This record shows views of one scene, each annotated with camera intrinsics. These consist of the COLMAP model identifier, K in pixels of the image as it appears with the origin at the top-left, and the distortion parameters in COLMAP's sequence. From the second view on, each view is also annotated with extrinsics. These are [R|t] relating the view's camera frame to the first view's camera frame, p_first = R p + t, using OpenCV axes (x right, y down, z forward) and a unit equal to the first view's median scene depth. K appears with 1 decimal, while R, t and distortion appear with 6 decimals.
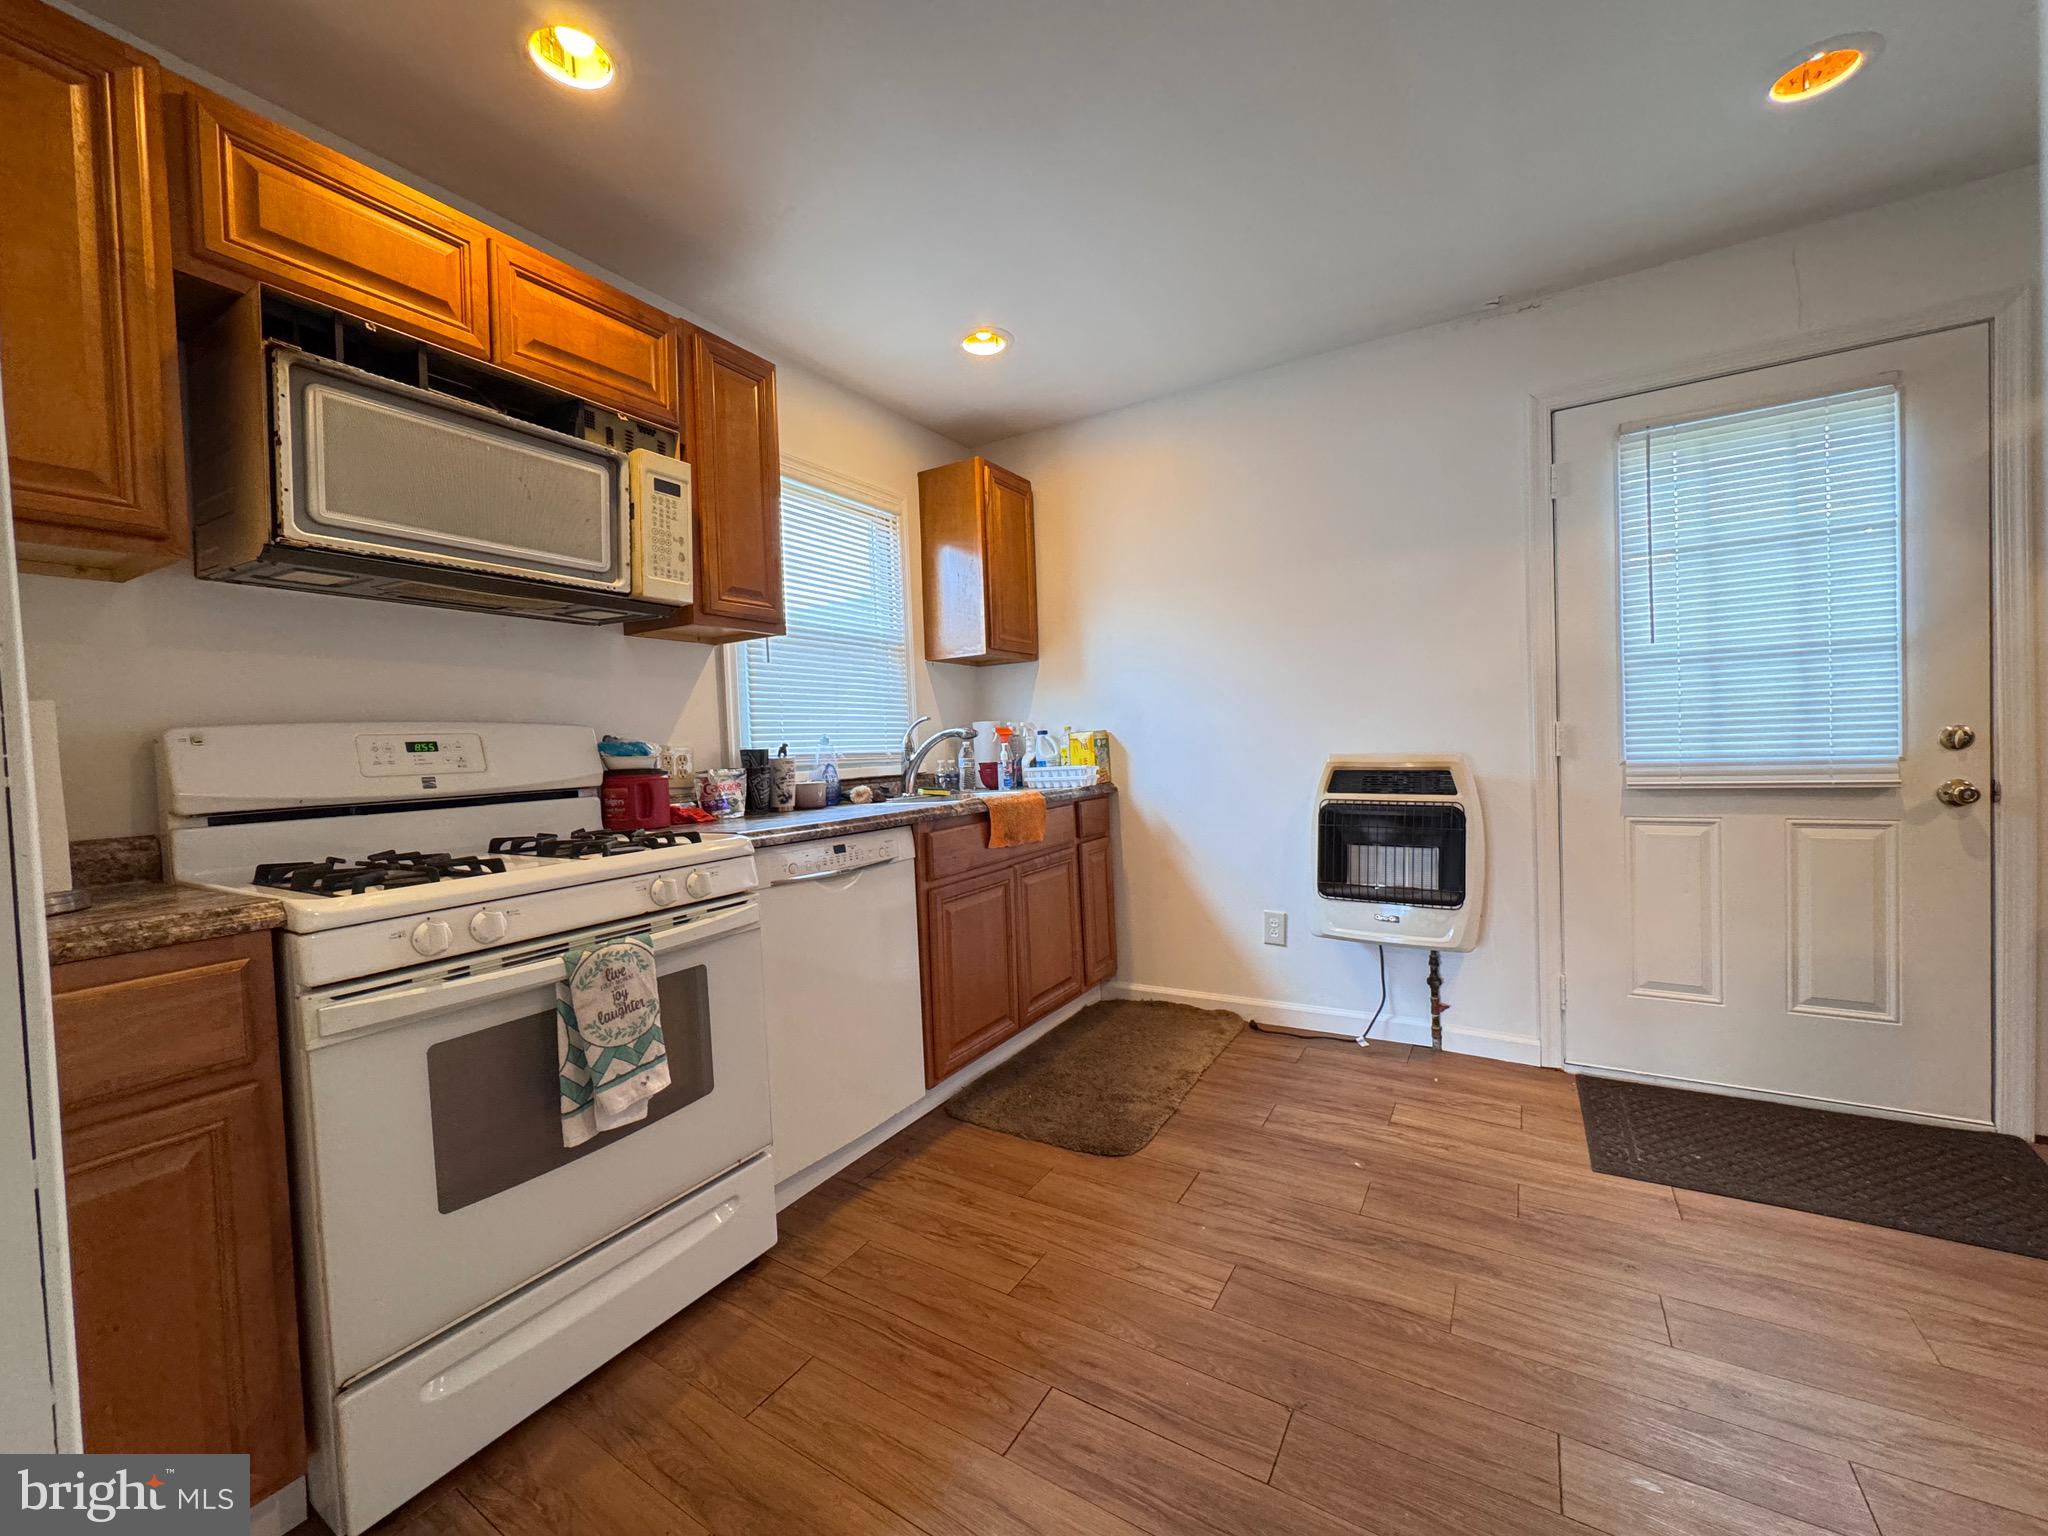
lens RADIAL K [[813.4, 0, 1024.0], [0, 813.4, 768.0], [0, 0, 1]] dist [0.001235, -0.000111]
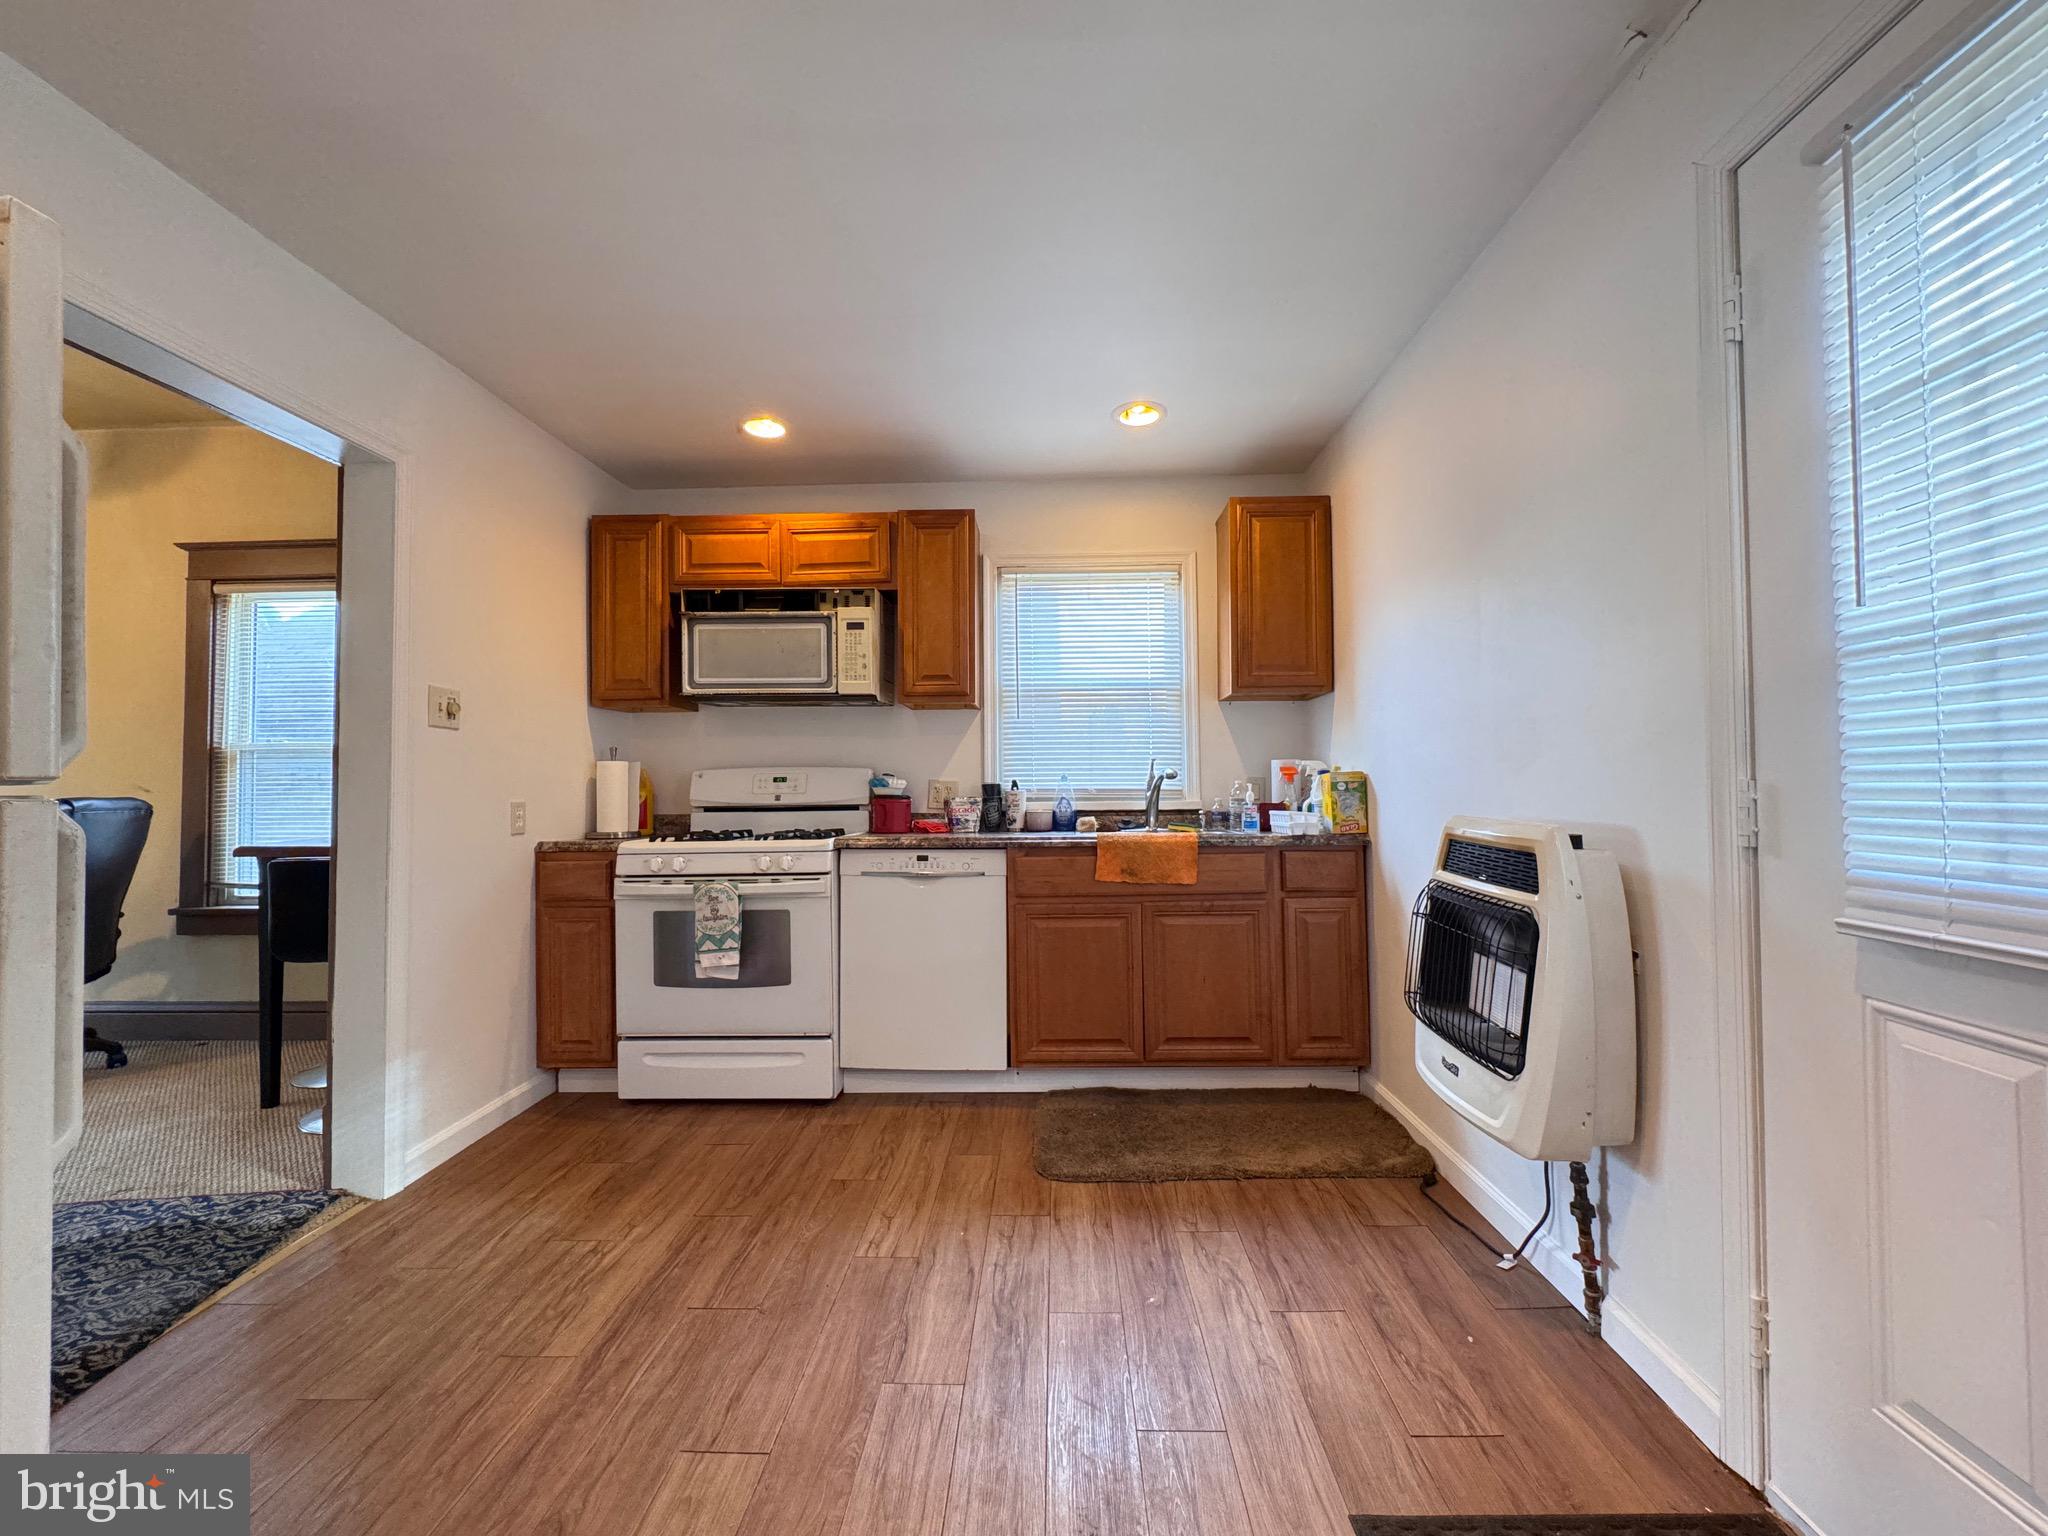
lens RADIAL K [[813.4, 0, 1024.0], [0, 813.4, 768.0], [0, 0, 1]] dist [0.001235, -0.000111]
pose [[0.490641, 0.014078, -0.871248, 1.180798], [-0.033761, 0.999426, -0.002863, -0.063578], [0.870708, 0.030819, 0.490834, 0.498915]]
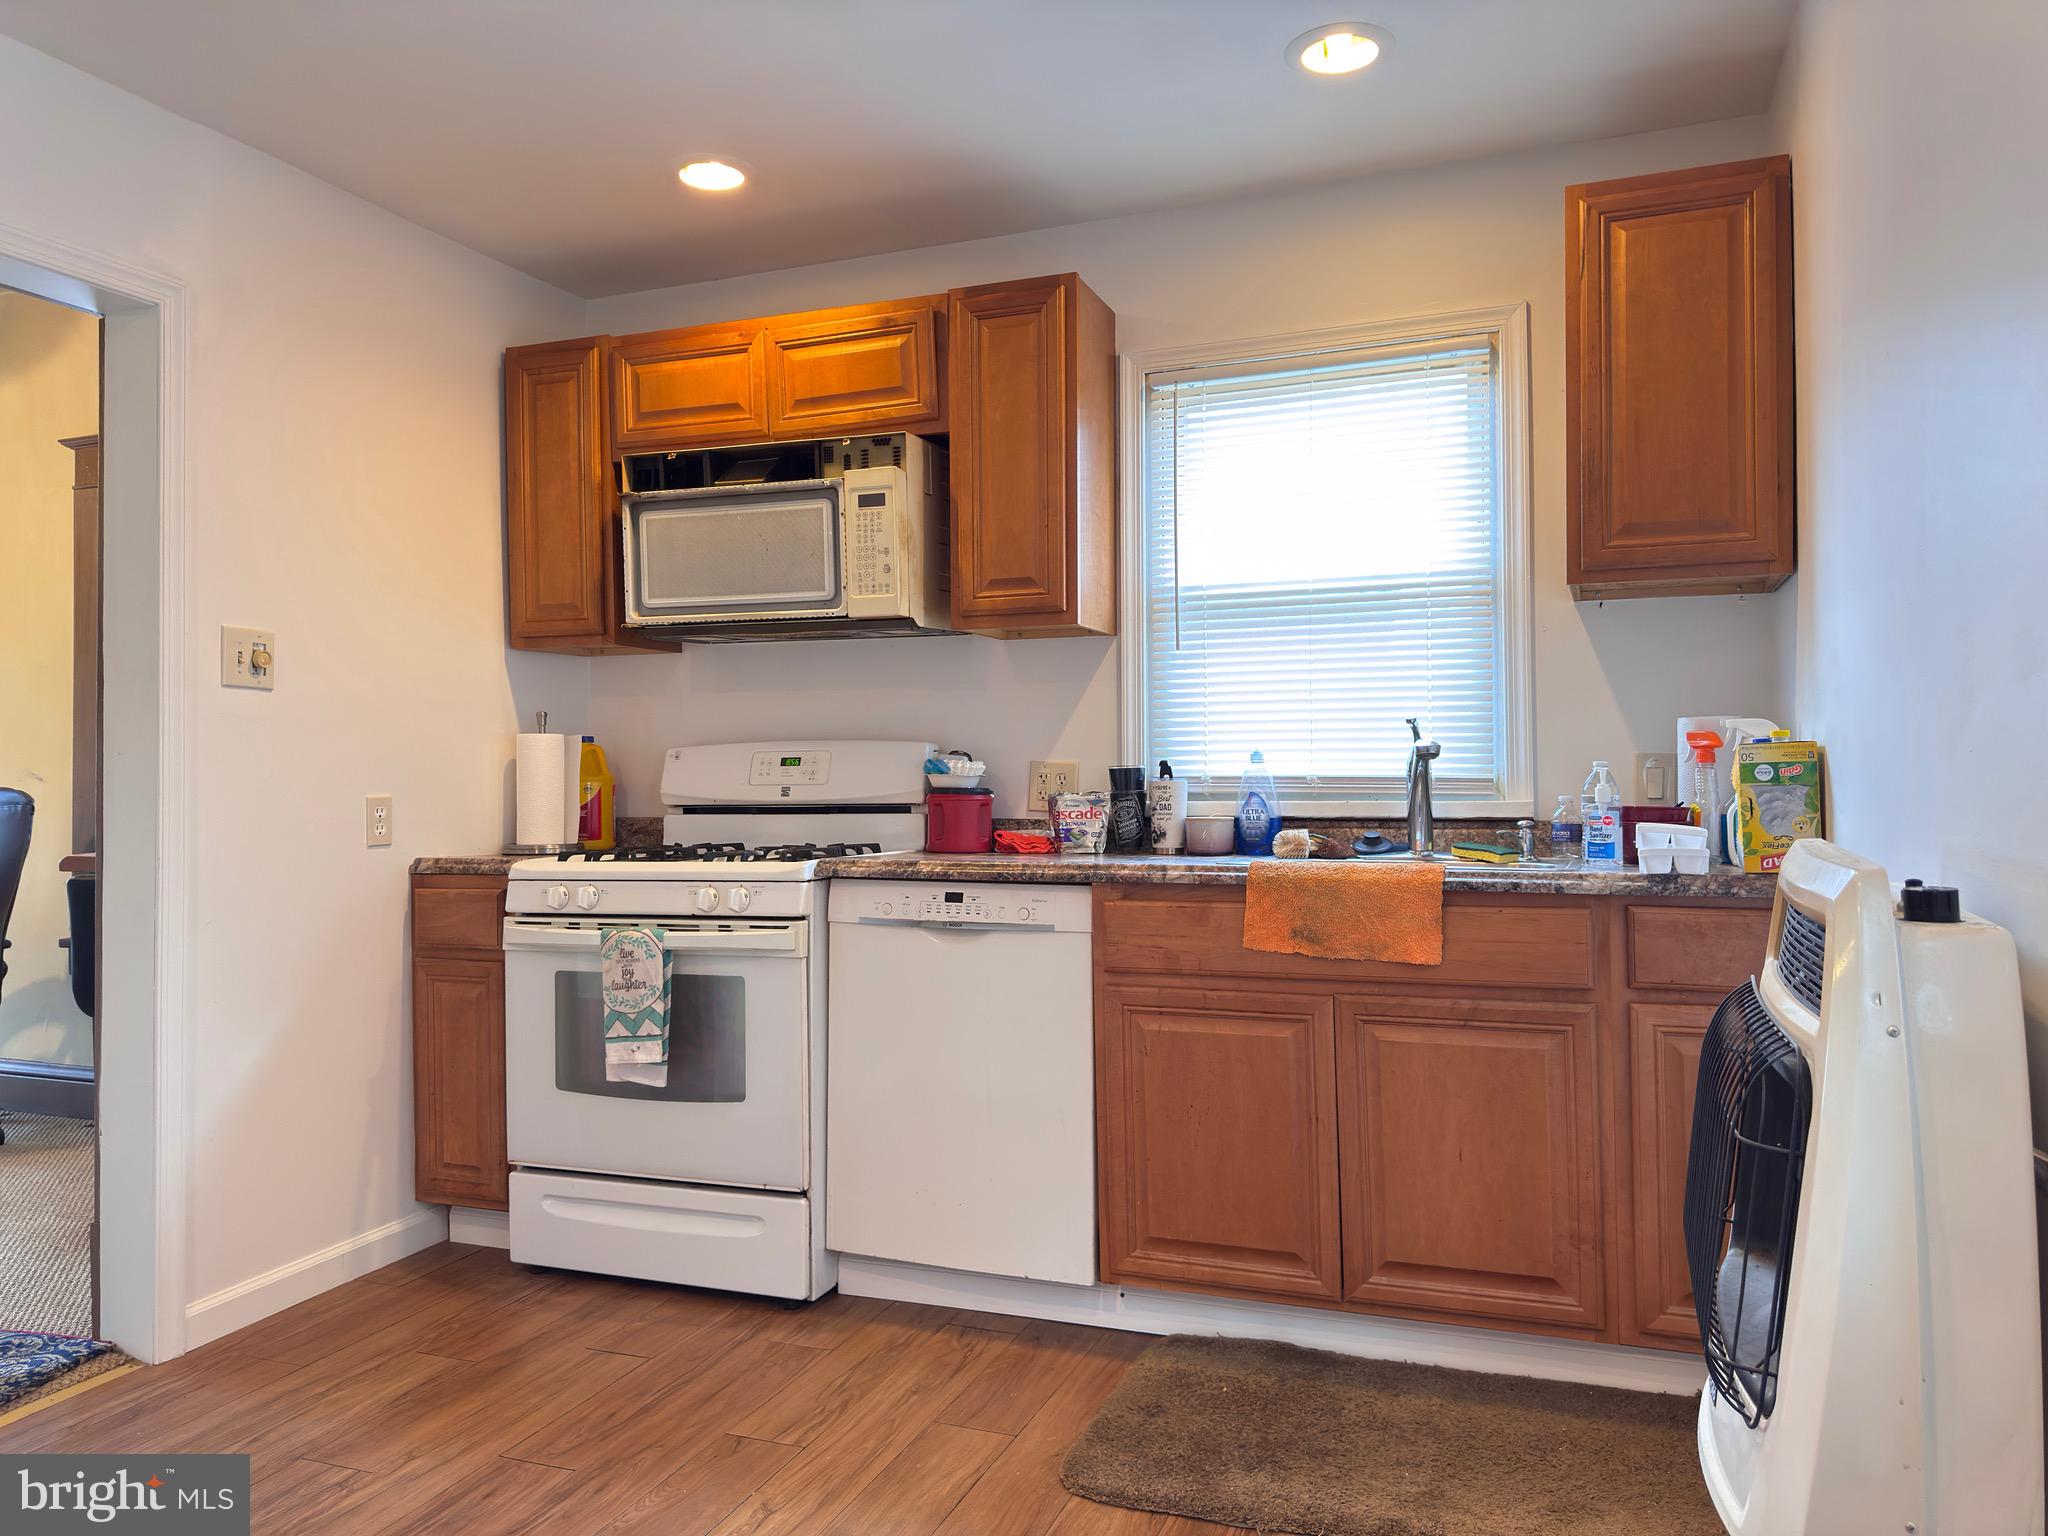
lens RADIAL K [[1438.5, 0, 1022.7], [0, 1438.5, 756.9], [0, 0, 1]] dist [0.123736, -0.192002]
pose [[0.174213, 0.025346, -0.984382, 1.306497], [-0.023996, 0.999481, 0.021488, -0.080200], [0.984416, 0.019878, 0.174731, 0.887224]]
